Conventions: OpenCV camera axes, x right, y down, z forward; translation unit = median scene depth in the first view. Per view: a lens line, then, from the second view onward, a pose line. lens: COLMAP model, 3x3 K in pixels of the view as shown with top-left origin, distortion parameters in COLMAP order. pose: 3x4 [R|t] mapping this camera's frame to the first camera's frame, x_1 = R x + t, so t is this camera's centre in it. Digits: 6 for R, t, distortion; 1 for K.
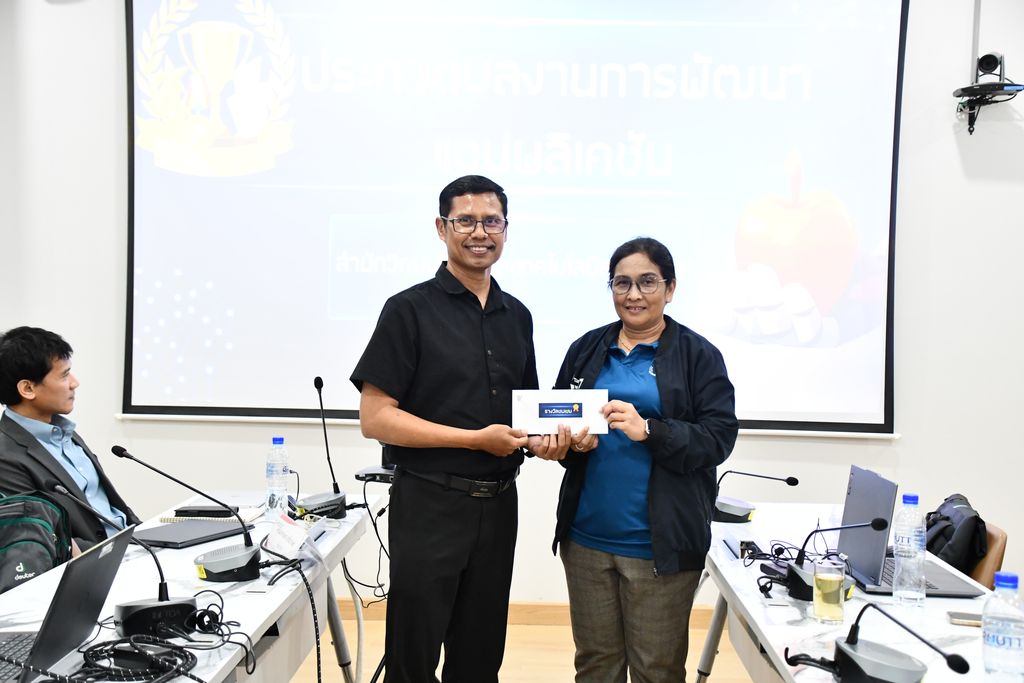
lens RADIAL K [[1343.9, 0, 512.0], [0, 1343.9, 341.5], [0, 0, 1]] dist [0.110041, 0.398381]
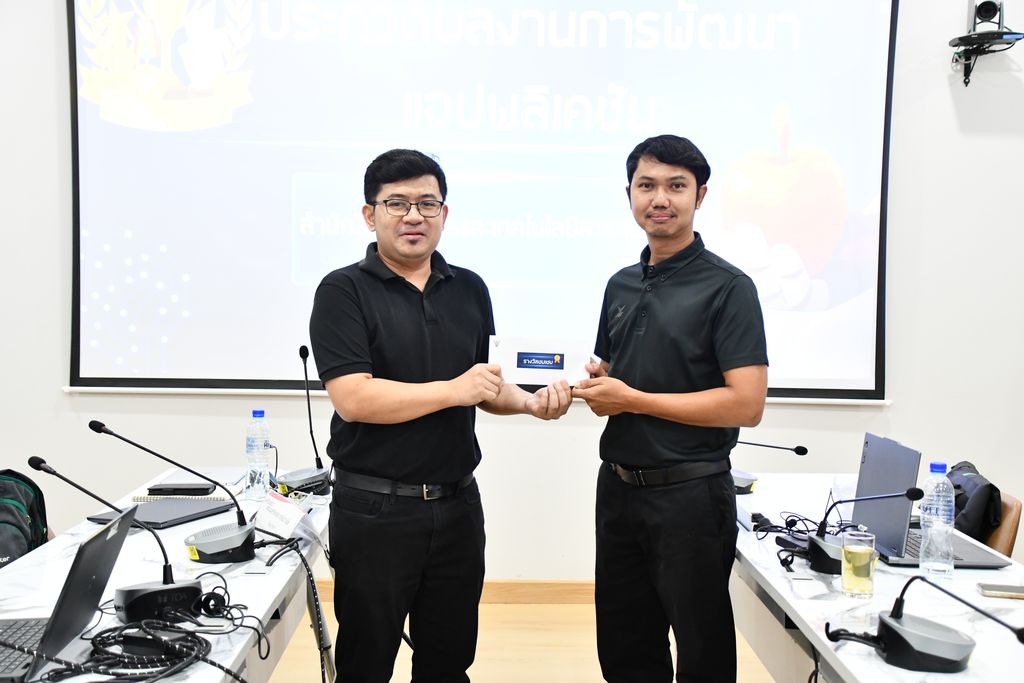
lens RADIAL K [[1418.8, 0, 512.0], [0, 1418.8, 341.5], [0, 0, 1]] dist [0.133874, 0.534774]
pose [[0.998876, -0.007568, 0.046784, -0.047579], [0.006401, 0.999666, 0.025037, -0.000862], [-0.046958, -0.024709, 0.998591, -0.002089]]
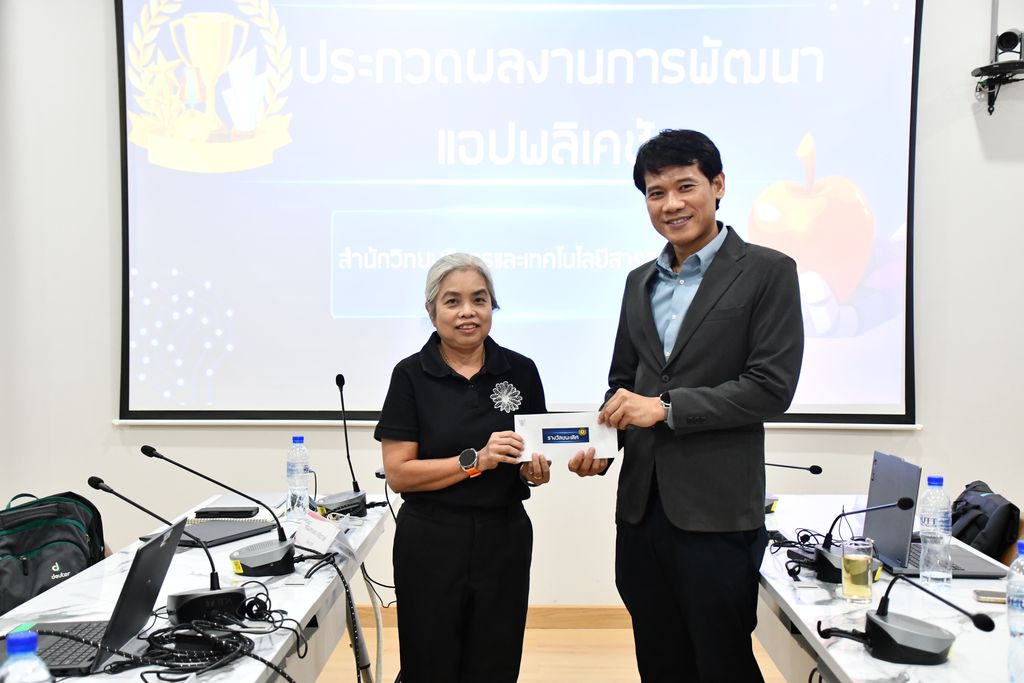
lens RADIAL K [[1467.5, 0, 509.5], [0, 1467.5, 341.3], [0, 0, 1]] dist [0.144089, 0.692907]
pose [[0.999772, -0.018924, 0.009867, -0.029982], [0.018923, 0.999821, 0.000181, 0.004106], [-0.009869, 0.000006, 0.999951, -0.097801]]
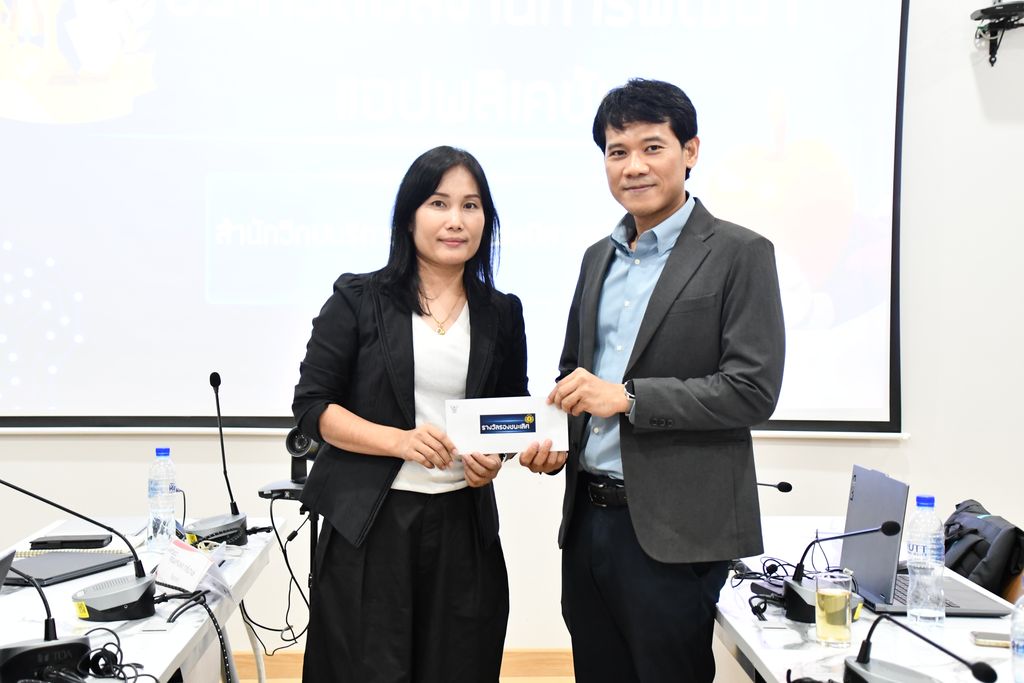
lens RADIAL K [[1737.9, 0, 512.0], [0, 1737.9, 341.5], [0, 0, 1]] dist [0.277573, 1.121506]
pose [[0.998105, -0.015240, 0.059610, -0.027861], [0.014896, 0.999870, 0.006219, 0.003610], [-0.059697, -0.005319, 0.998202, -0.085115]]
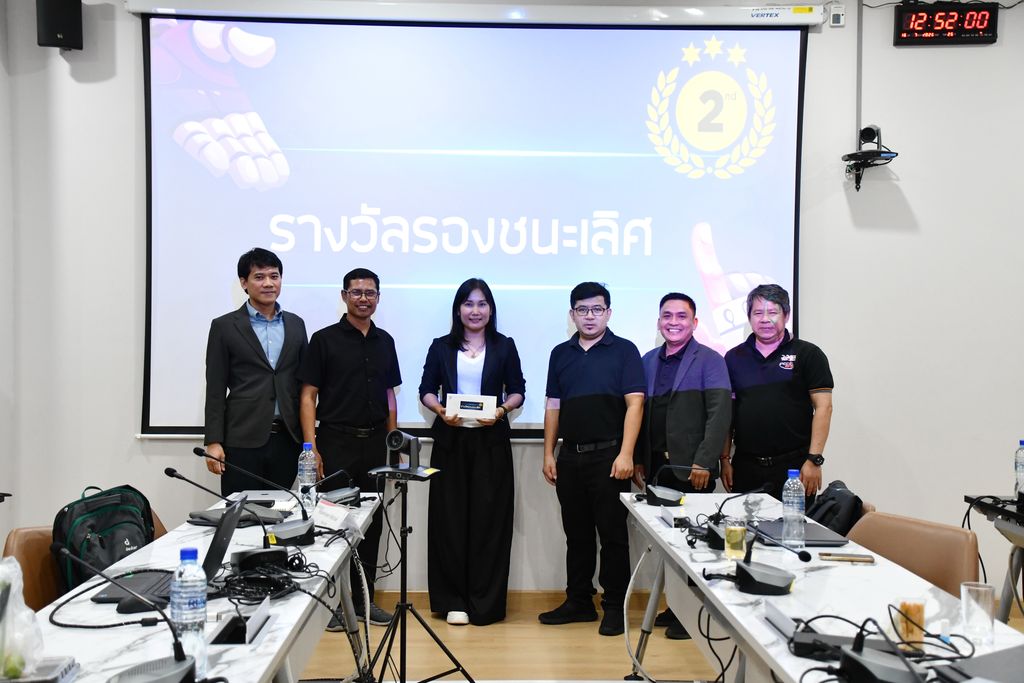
lens RADIAL K [[1418.8, 0, 512.0], [0, 1418.8, 341.5], [0, 0, 1]] dist [0.133874, 0.534774]
pose [[0.998505, -0.010804, 0.053575, -0.059657], [0.011977, 0.999695, -0.021619, 0.007990], [-0.053325, 0.022228, 0.998330, -0.374118]]
